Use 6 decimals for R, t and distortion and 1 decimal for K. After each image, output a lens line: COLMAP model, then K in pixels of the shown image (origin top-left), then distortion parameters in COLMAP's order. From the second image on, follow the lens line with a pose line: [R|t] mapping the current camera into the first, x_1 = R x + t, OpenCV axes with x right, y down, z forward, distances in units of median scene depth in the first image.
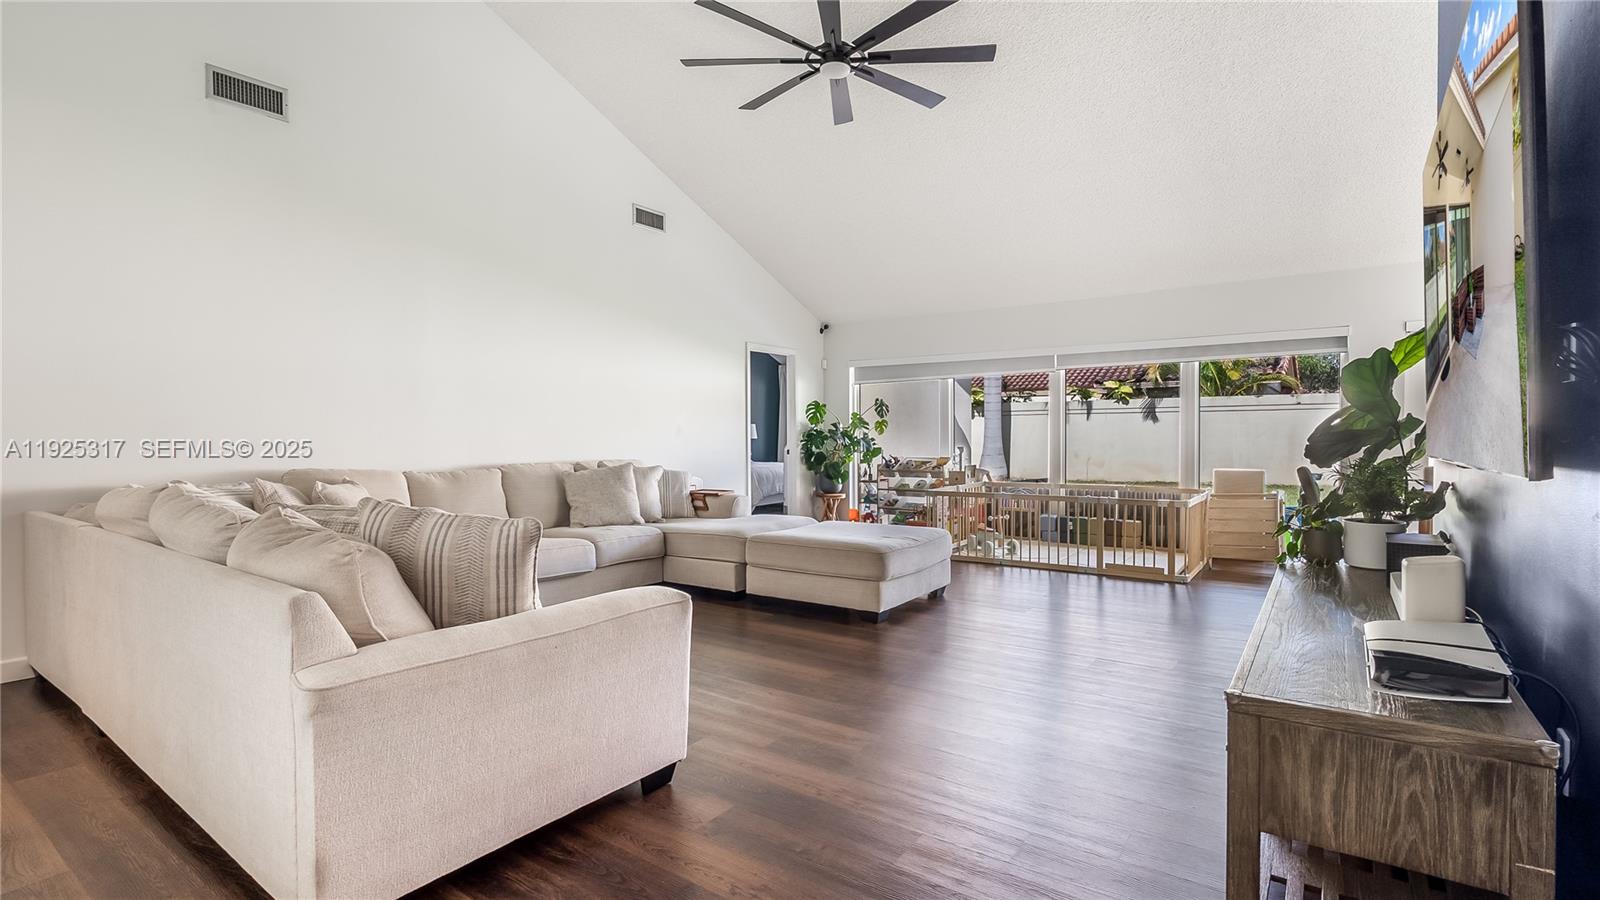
lens RADIAL K [[750.7, 0, 811.5], [0, 750.7, 447.1], [0, 0, 1]] dist [-0.003034, -0.000321]
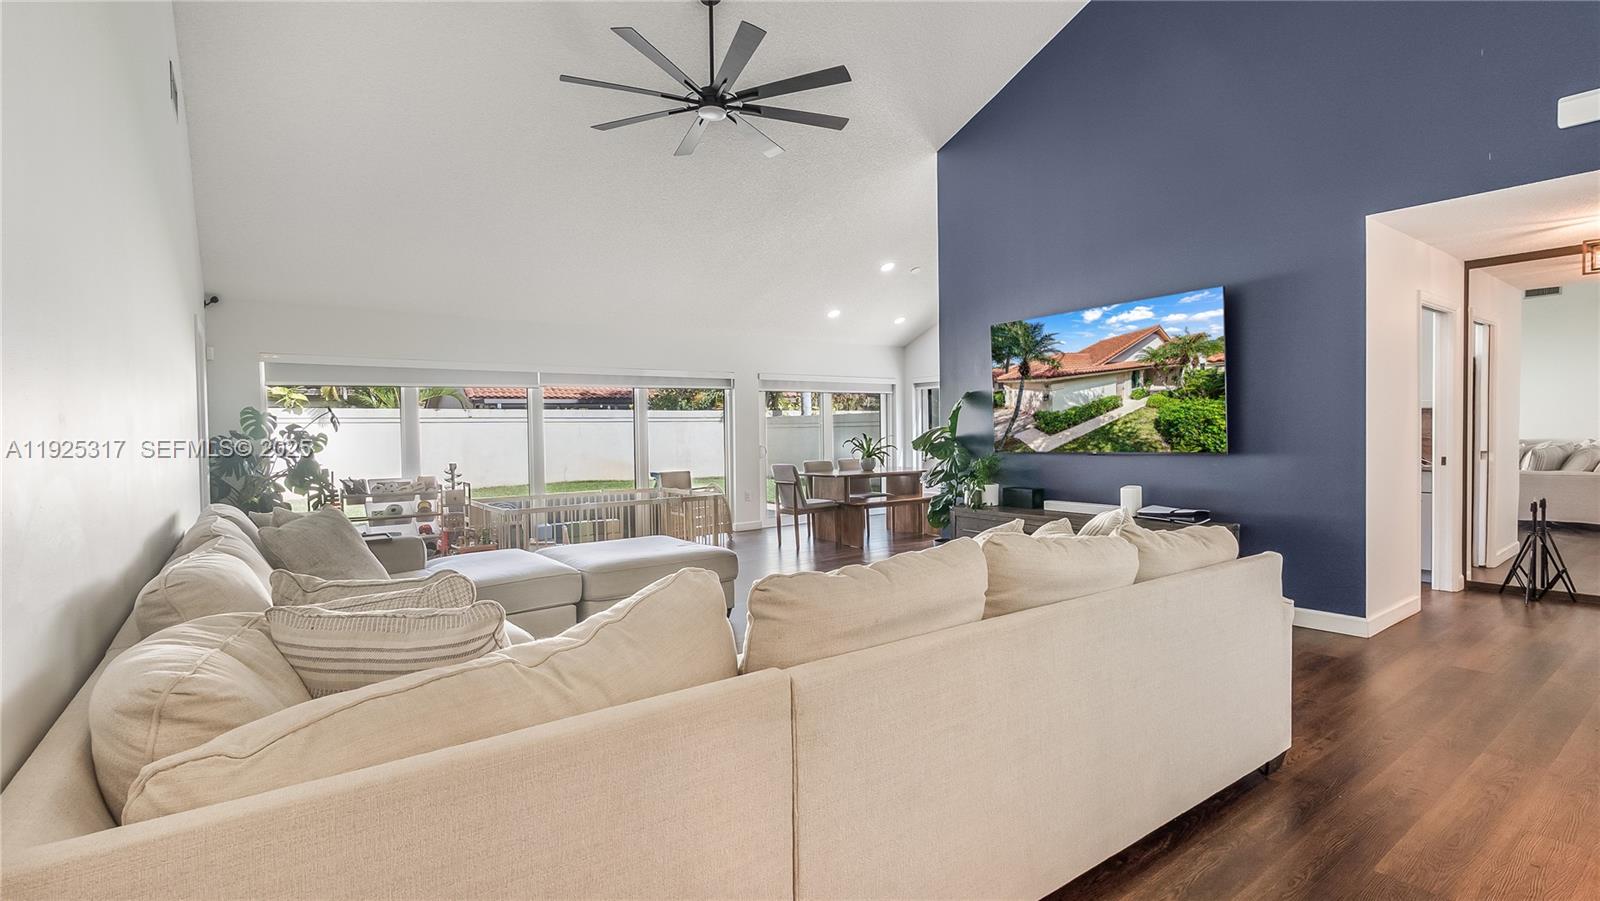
lens RADIAL K [[750.7, 0, 811.5], [0, 750.7, 447.6], [0, 0, 1]] dist [-0.003034, -0.000321]
pose [[0.310653, -0.018353, 0.950346, -0.554988], [0.027873, 0.999560, 0.010192, -0.016360], [-0.950115, 0.023323, 0.311027, 0.304129]]
